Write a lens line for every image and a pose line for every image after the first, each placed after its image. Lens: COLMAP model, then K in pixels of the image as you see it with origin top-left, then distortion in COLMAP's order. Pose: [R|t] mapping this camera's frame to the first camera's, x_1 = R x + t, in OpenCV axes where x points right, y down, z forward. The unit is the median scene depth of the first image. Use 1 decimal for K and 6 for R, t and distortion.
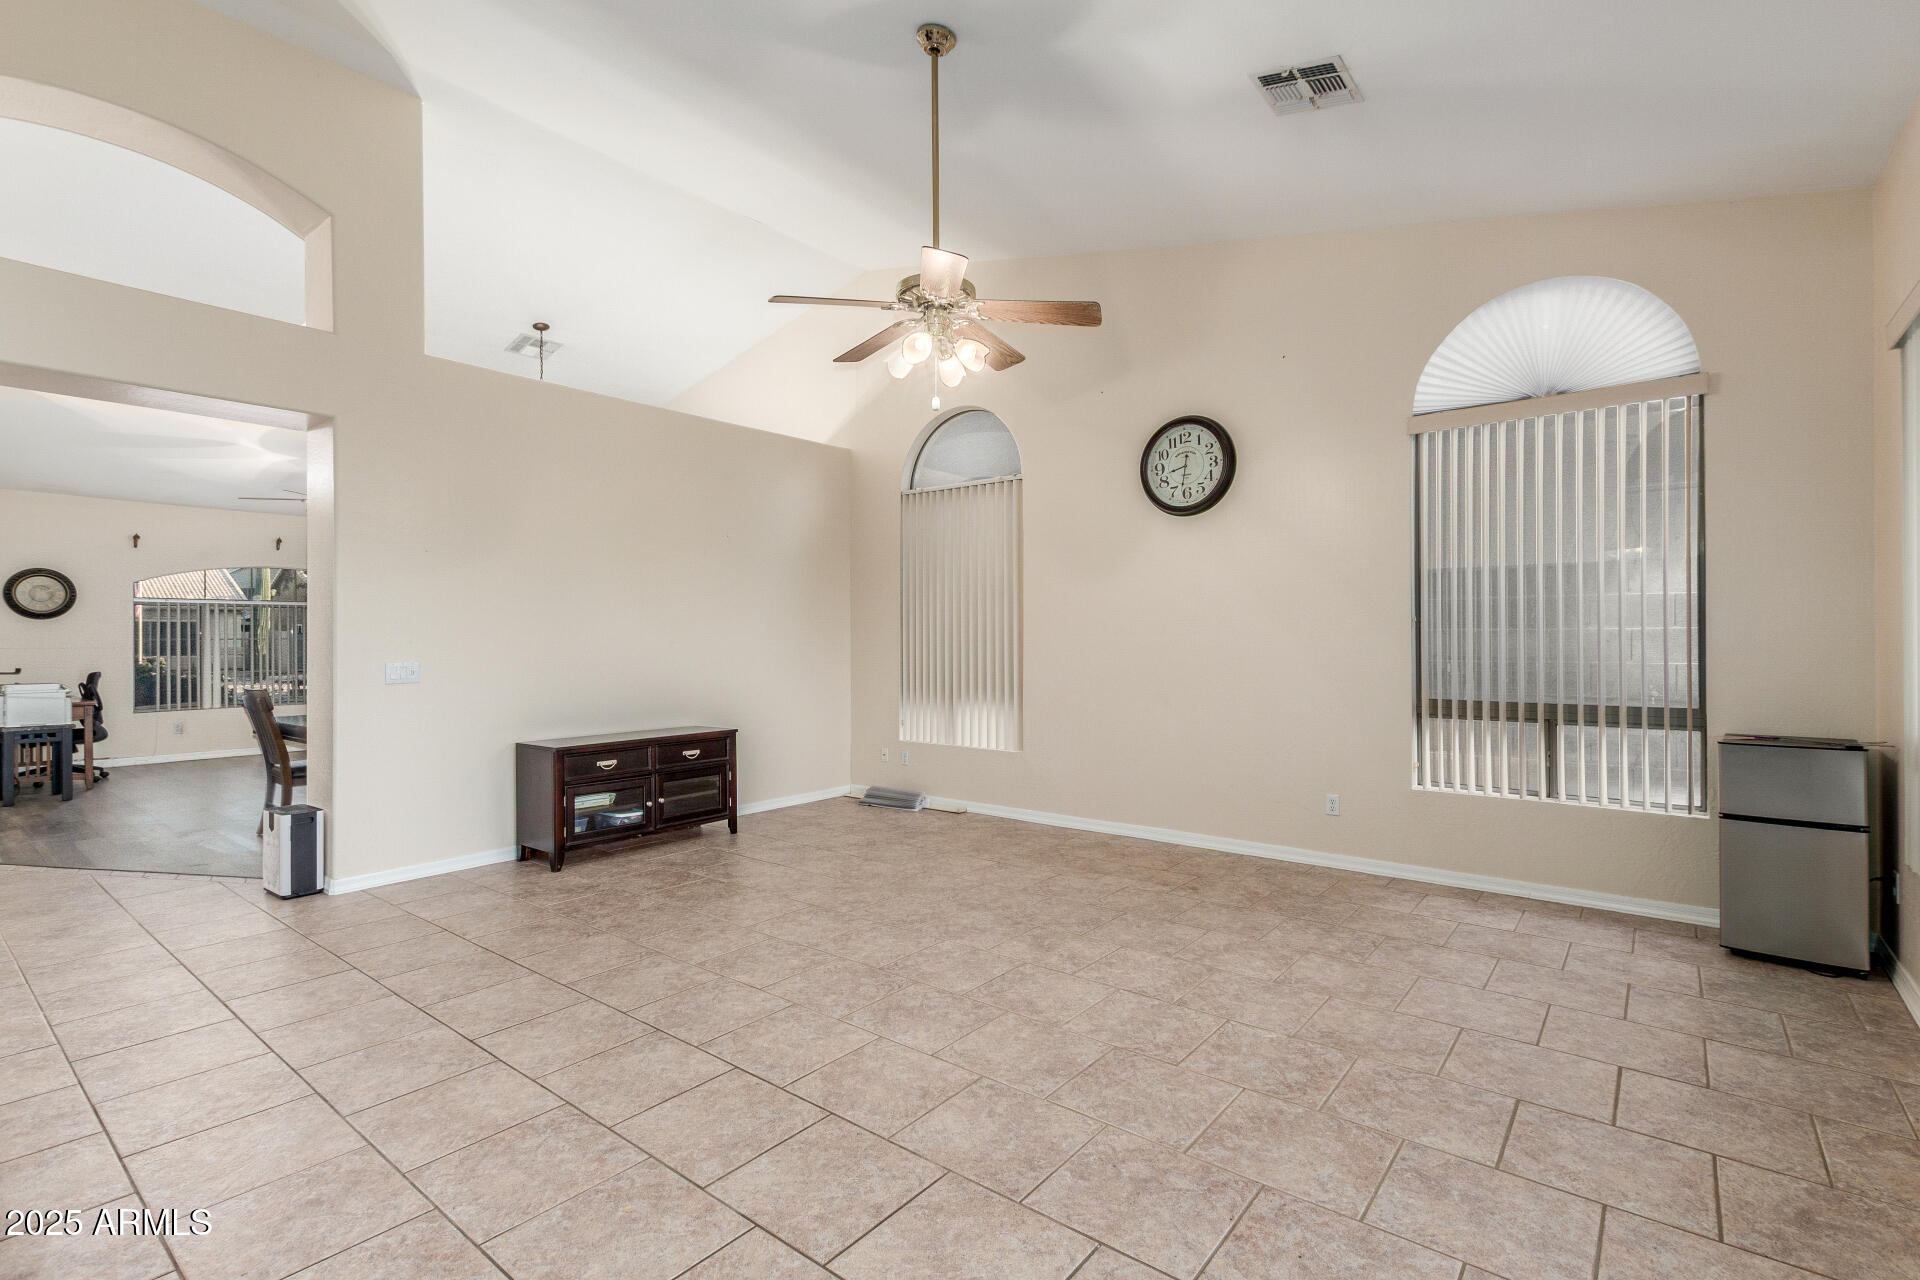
lens RADIAL K [[883.8, 0, 960.0], [0, 883.8, 640.0], [0, 0, 1]] dist [0.008339, 0.000475]
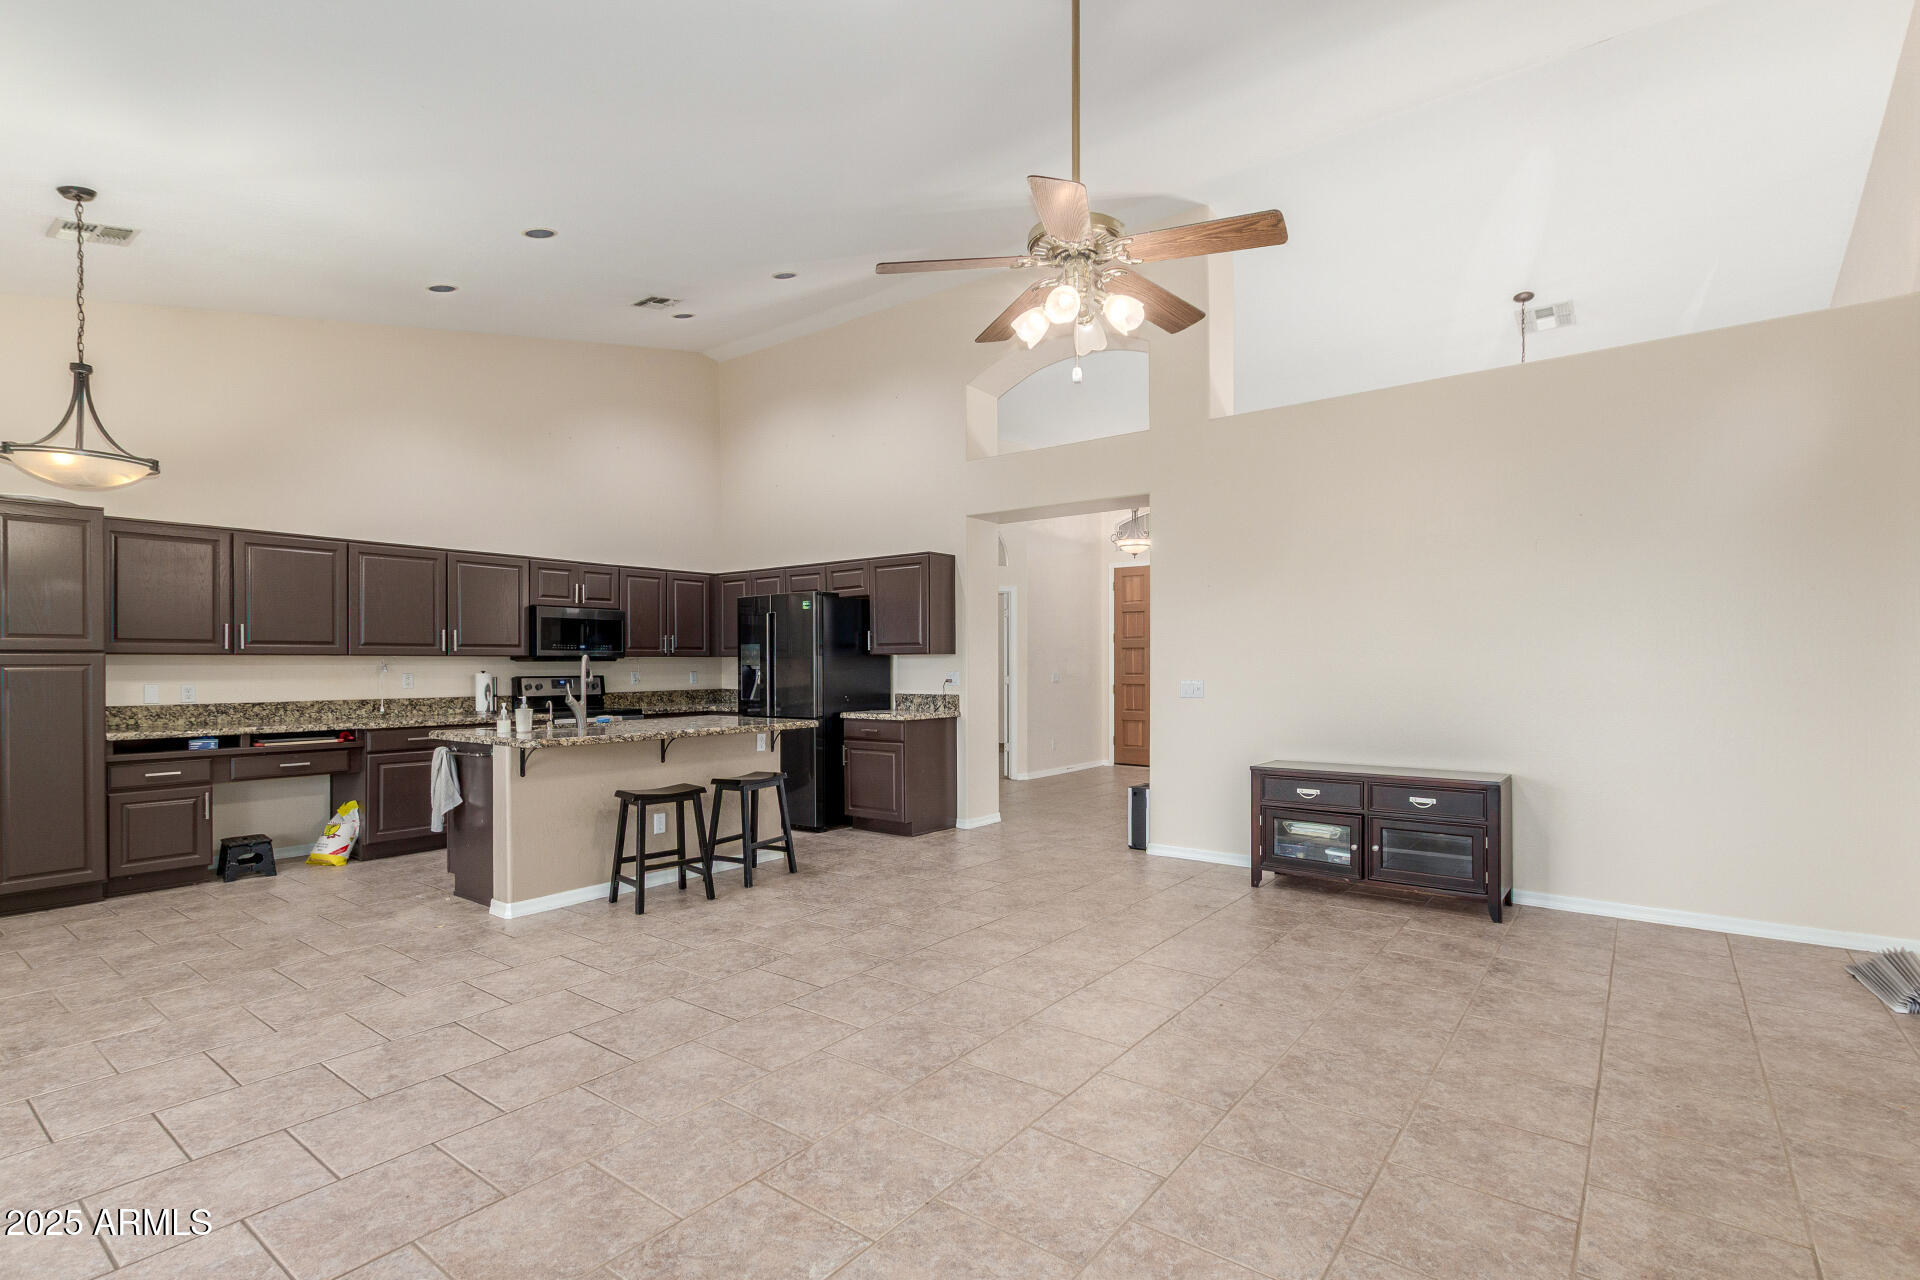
lens RADIAL K [[908.4, 0, 959.8], [0, 908.4, 668.2], [0, 0, 1]] dist [0.003154, -0.000088]
pose [[0.018509, 0.008272, -0.999794, 0.751047], [0.001359, 0.999965, 0.008299, -0.001938], [0.999828, -0.001512, 0.018498, 0.808811]]
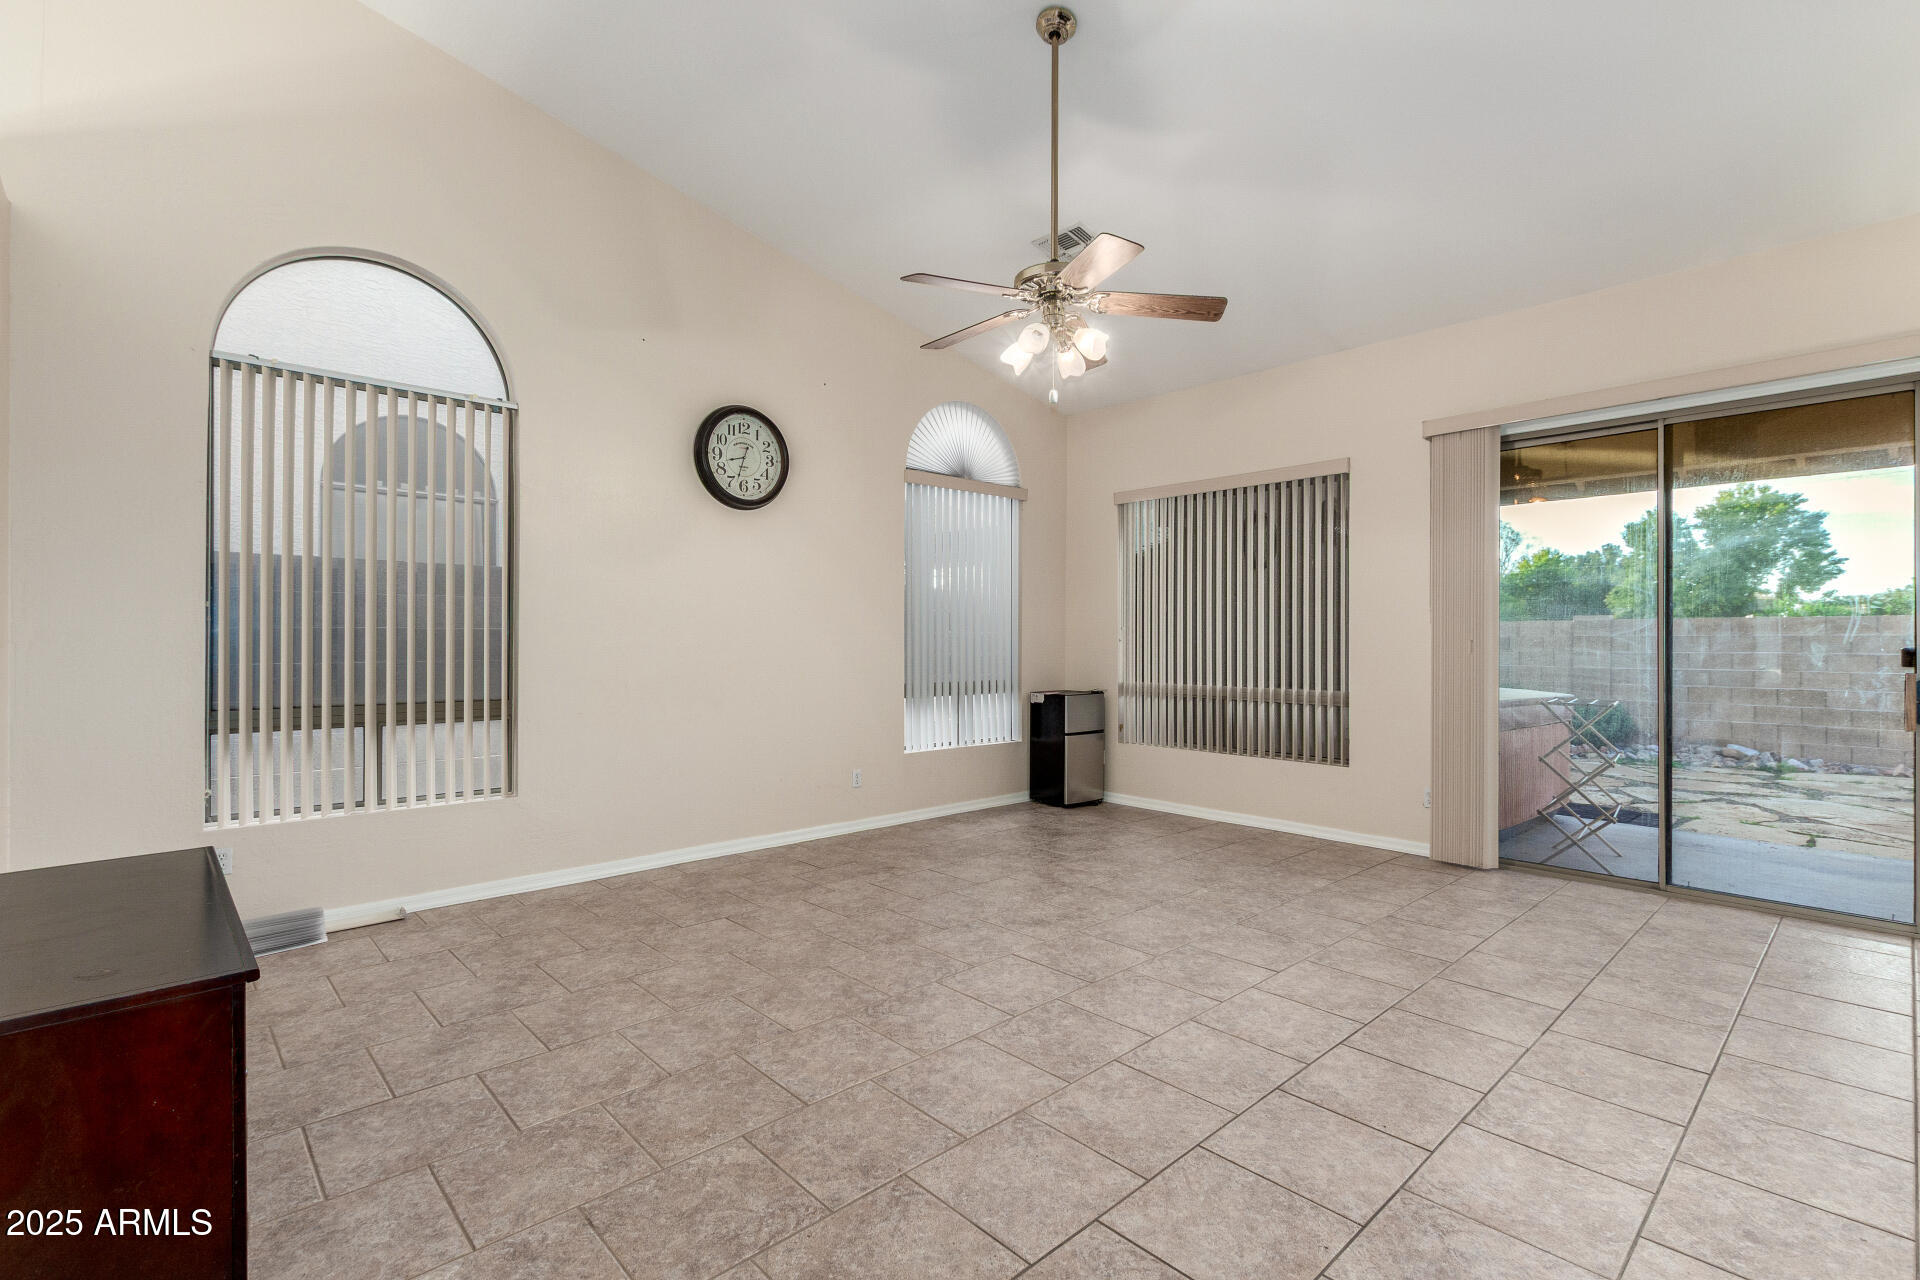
lens RADIAL K [[879.0, 0, 960.0], [0, 879.0, 640.0], [0, 0, 1]] dist [0.001717, -0.000094]
pose [[0.147825, 0.002701, 0.989010, -0.926422], [-0.001011, 0.999996, -0.002580, 0.005171], [-0.989013, -0.000618, 0.147827, 0.885956]]
